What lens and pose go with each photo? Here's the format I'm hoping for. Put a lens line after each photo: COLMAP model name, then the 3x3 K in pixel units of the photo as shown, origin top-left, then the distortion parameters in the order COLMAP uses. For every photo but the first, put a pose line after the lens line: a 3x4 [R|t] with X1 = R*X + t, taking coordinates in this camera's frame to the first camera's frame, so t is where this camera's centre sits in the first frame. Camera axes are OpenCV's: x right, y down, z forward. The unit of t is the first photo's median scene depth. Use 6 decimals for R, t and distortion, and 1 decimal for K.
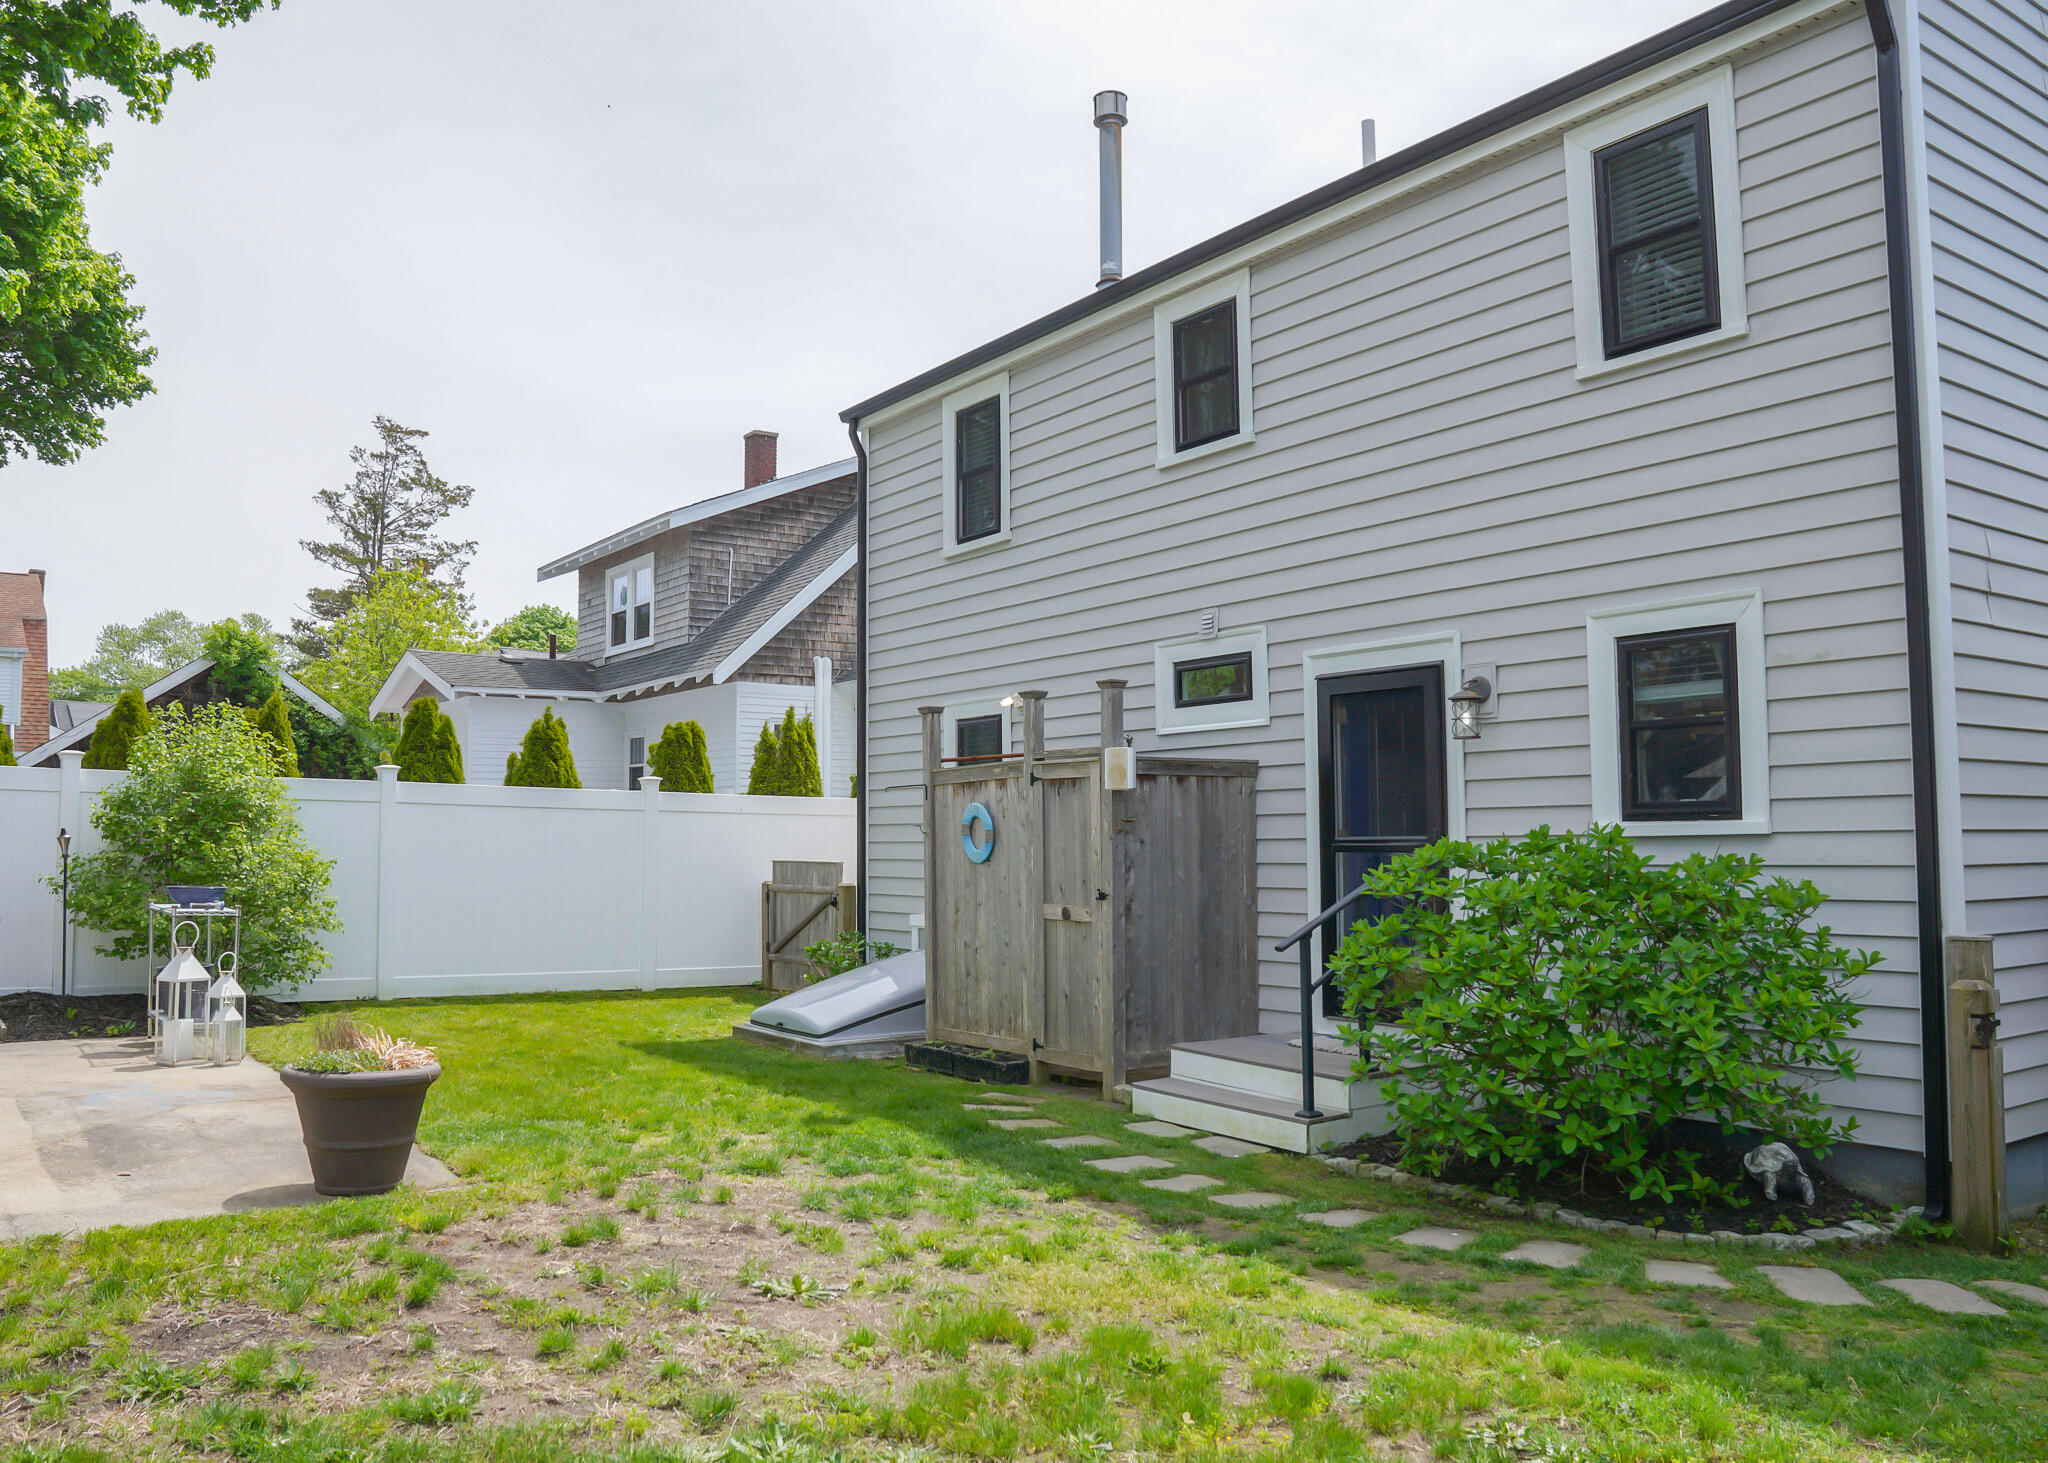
lens RADIAL K [[1602.5, 0, 964.6], [0, 1602.5, 732.0], [0, 0, 1]] dist [-0.091425, 0.006080]
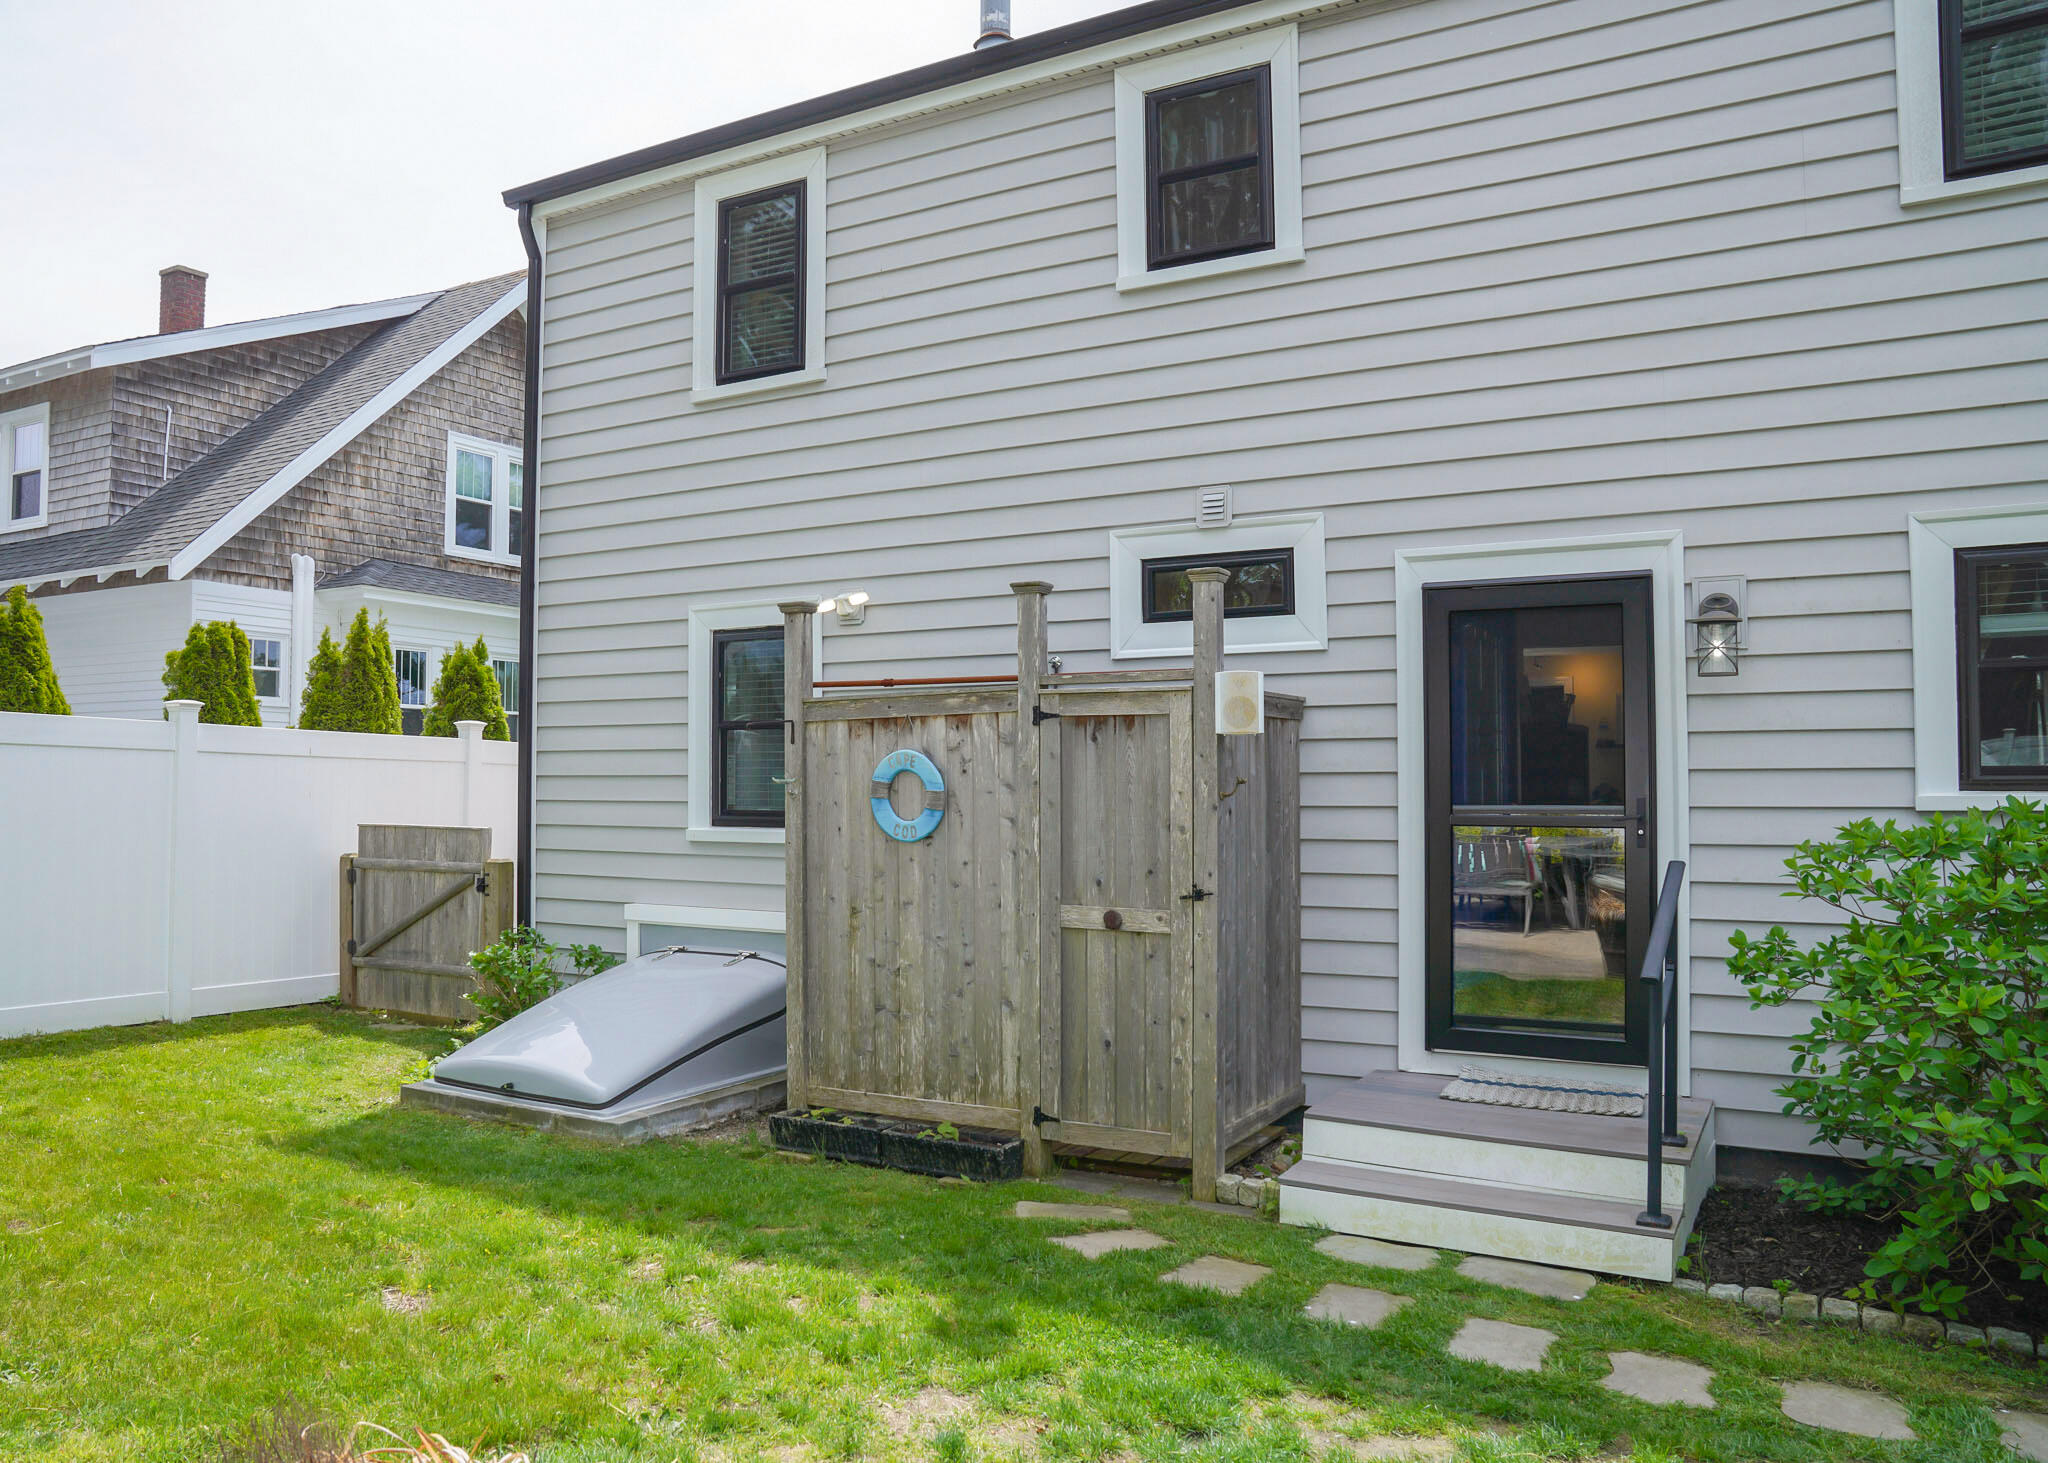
lens RADIAL K [[1550.5, 0, 961.1], [0, 1550.5, 732.0], [0, 0, 1]] dist [-0.121894, 0.093579]
pose [[0.903439, 0.019650, 0.428265, -0.241215], [-0.034138, 0.999074, 0.026176, 0.019014], [-0.427355, -0.038269, 0.903274, 0.406697]]
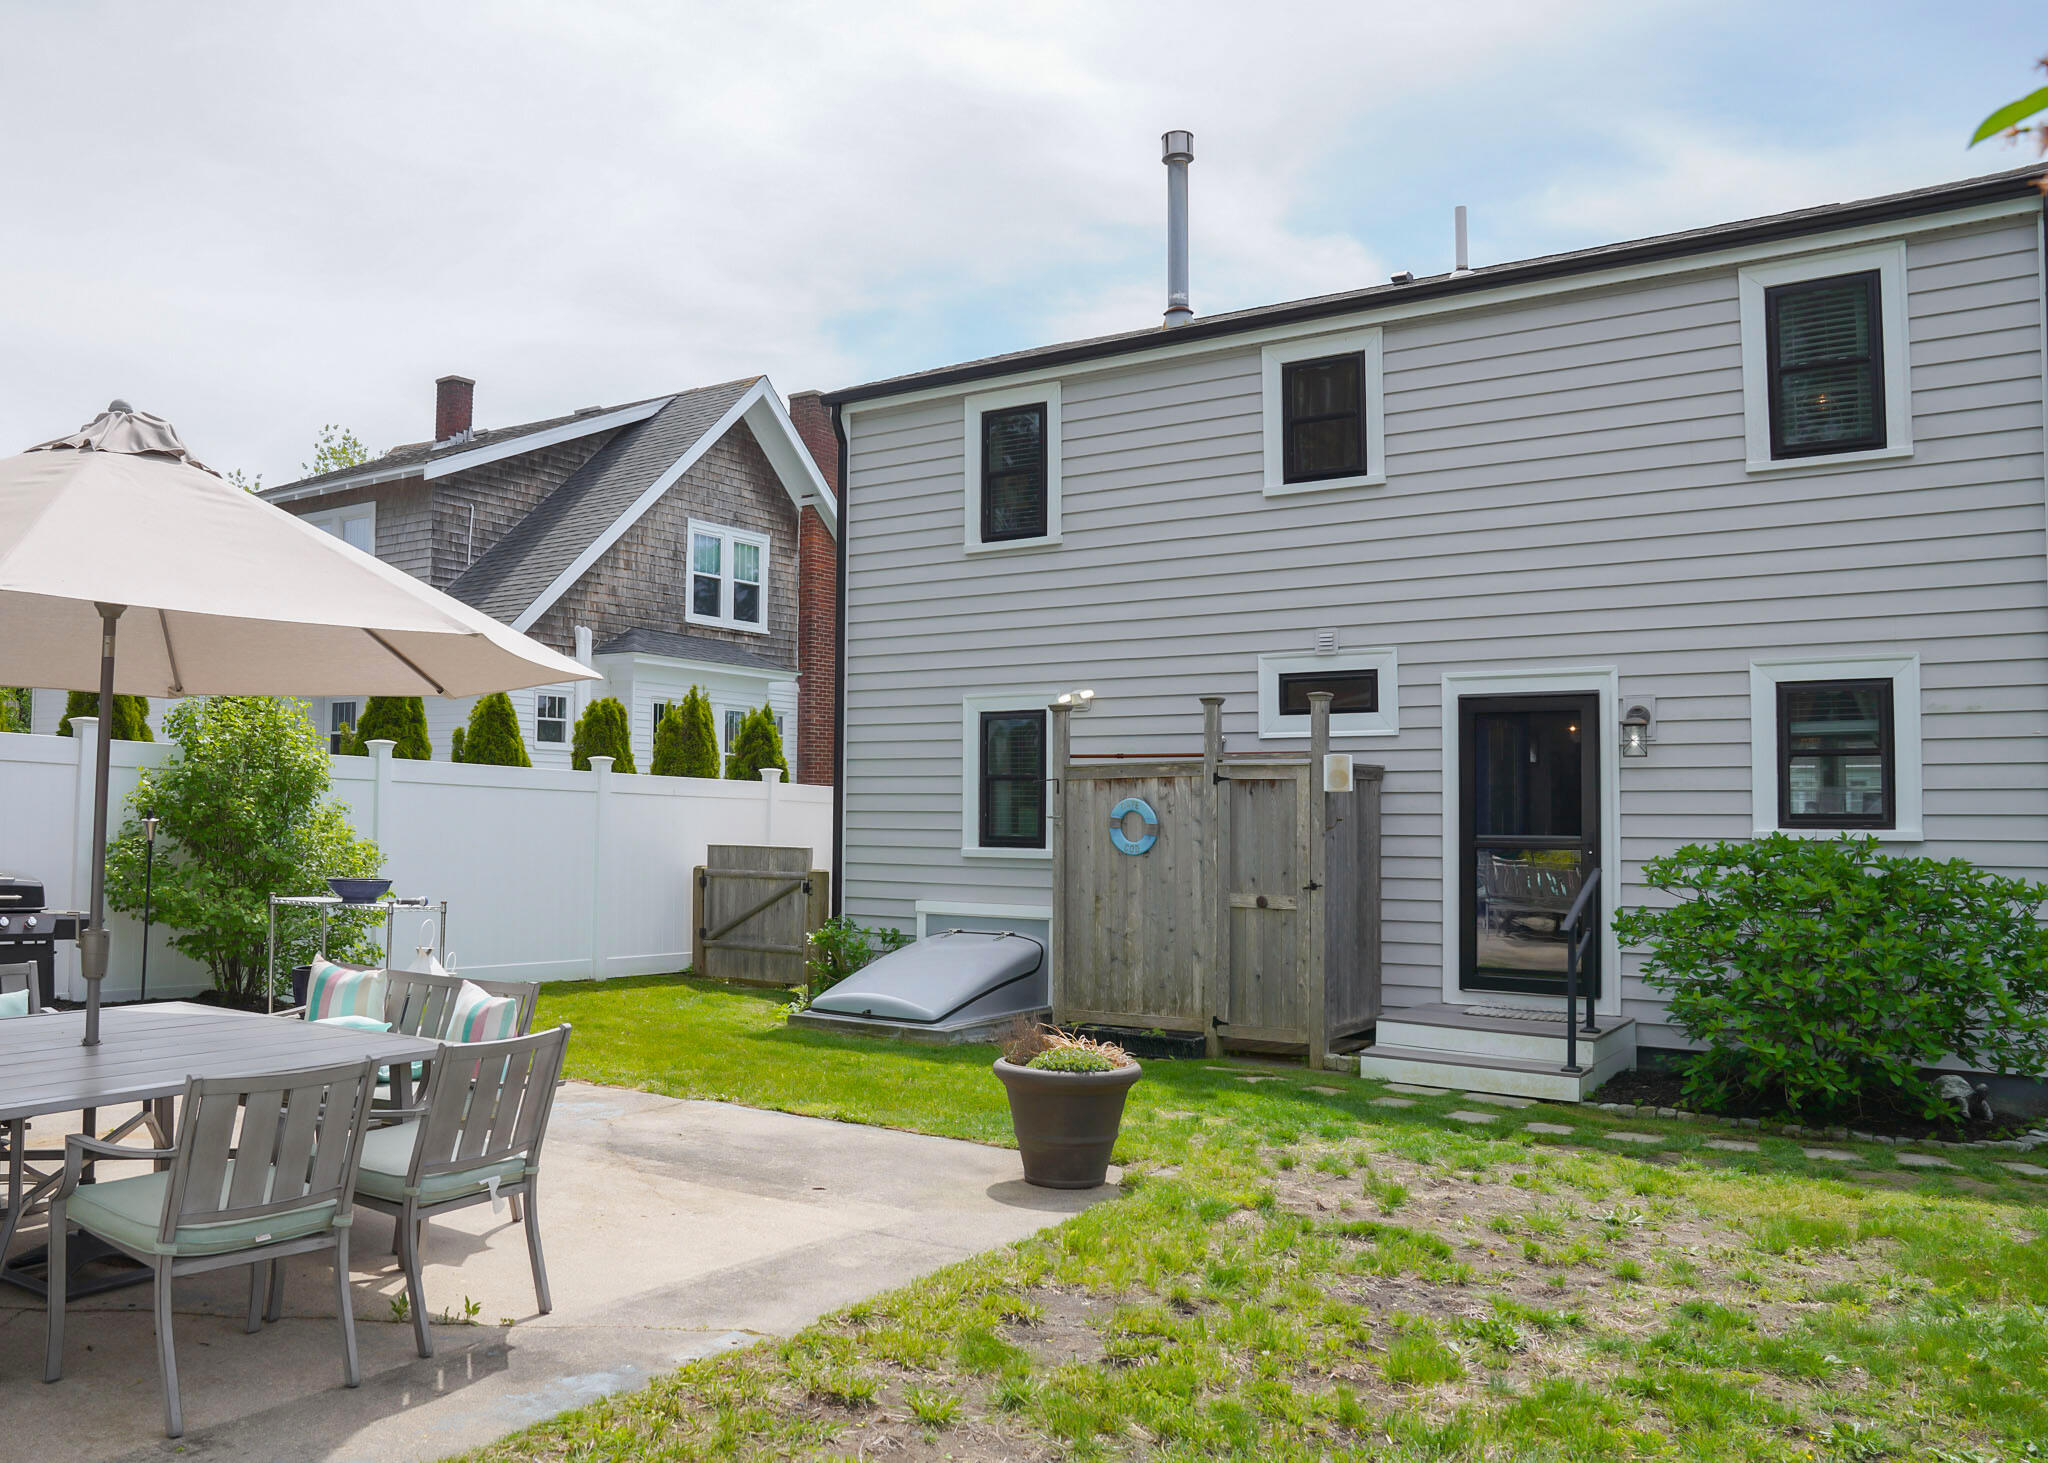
lens RADIAL K [[1655.3, 0, 916.9], [0, 1655.3, 737.3], [0, 0, 1]] dist [-0.115360, 0.090714]
pose [[0.940104, 0.028476, 0.339697, -0.493253], [-0.036235, 0.999207, 0.016518, -0.009203], [-0.338957, -0.027837, 0.940390, 0.015165]]
